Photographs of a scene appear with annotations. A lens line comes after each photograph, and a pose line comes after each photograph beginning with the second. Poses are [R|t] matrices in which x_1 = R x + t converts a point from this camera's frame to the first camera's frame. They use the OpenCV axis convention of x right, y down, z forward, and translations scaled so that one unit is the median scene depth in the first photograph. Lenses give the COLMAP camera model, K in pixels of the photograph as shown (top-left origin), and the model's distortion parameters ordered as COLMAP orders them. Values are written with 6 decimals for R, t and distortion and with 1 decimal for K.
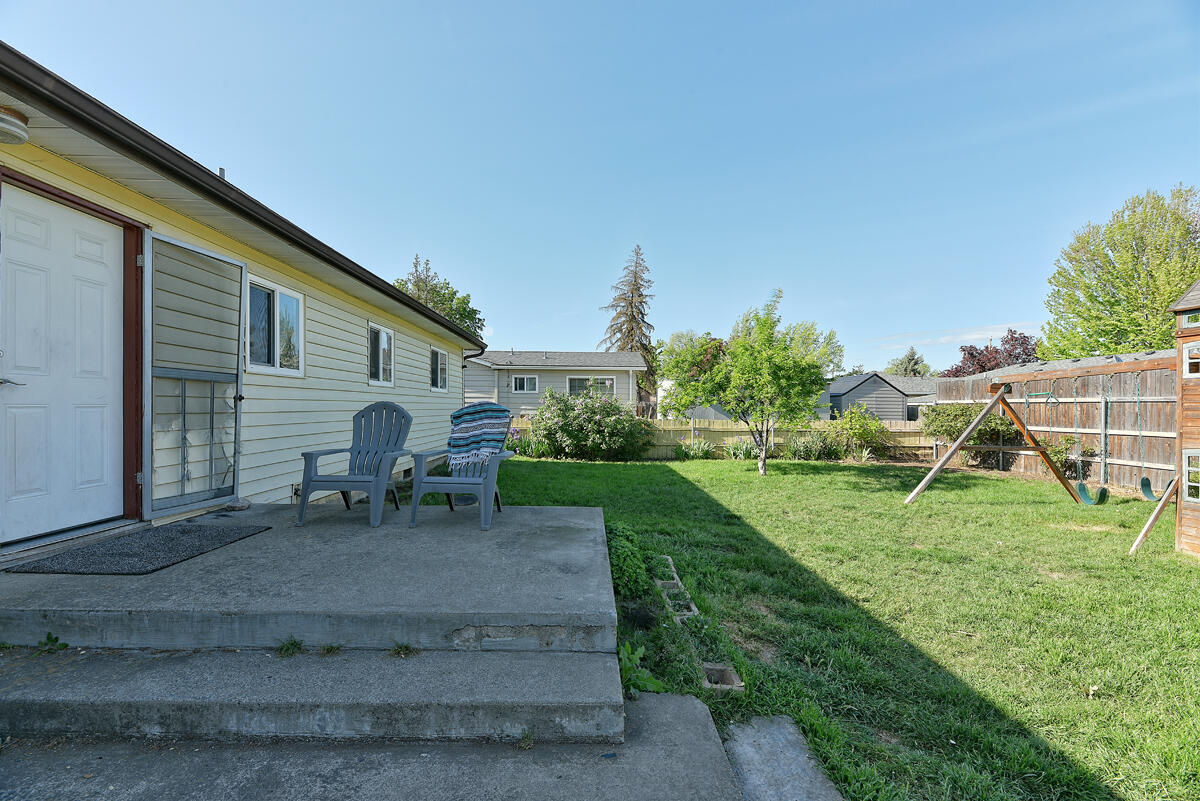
lens RADIAL K [[483.1, 0, 571.7], [0, 483.1, 412.3], [0, 0, 1]] dist [-0.000202, -0.003367]
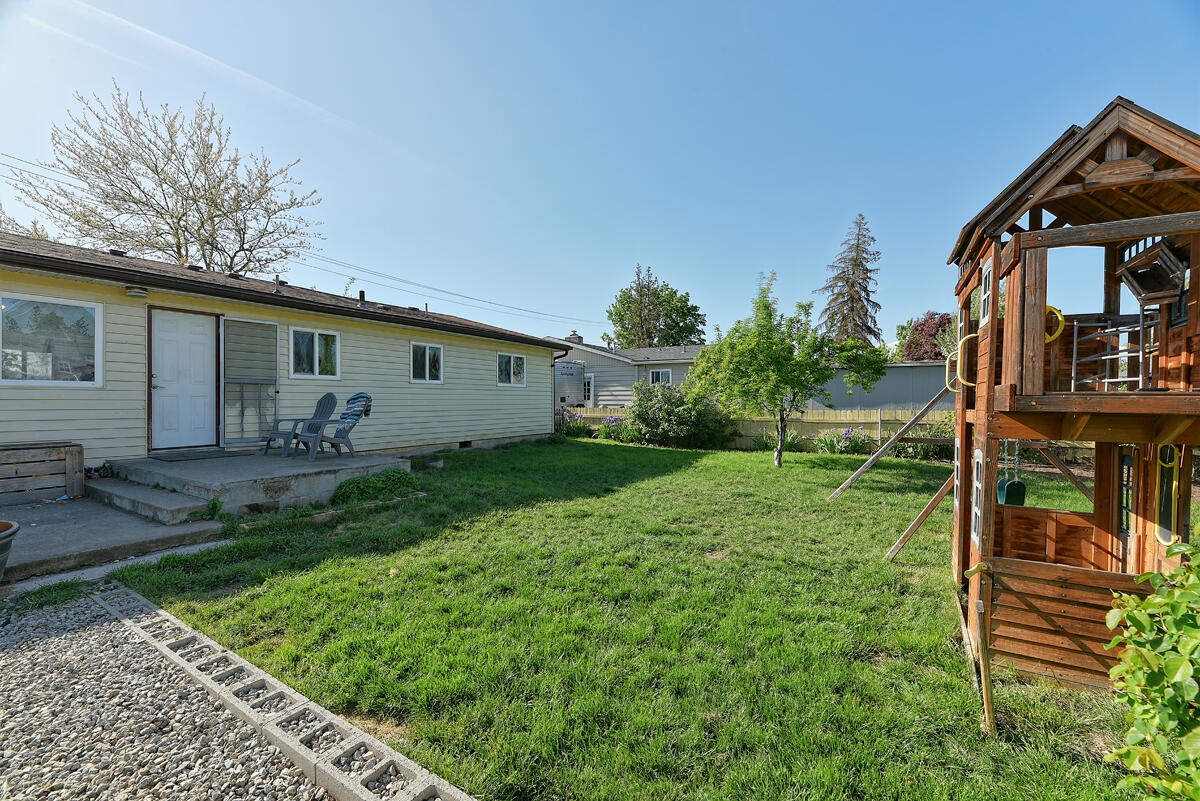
lens RADIAL K [[483.1, 0, 598.4], [0, 483.1, 404.0], [0, 0, 1]] dist [-0.000202, -0.003367]
pose [[0.849033, -0.001540, -0.528338, 0.481540], [-0.000667, 0.999992, -0.003986, 0.008517], [0.528340, 0.003737, 0.849025, 0.006578]]
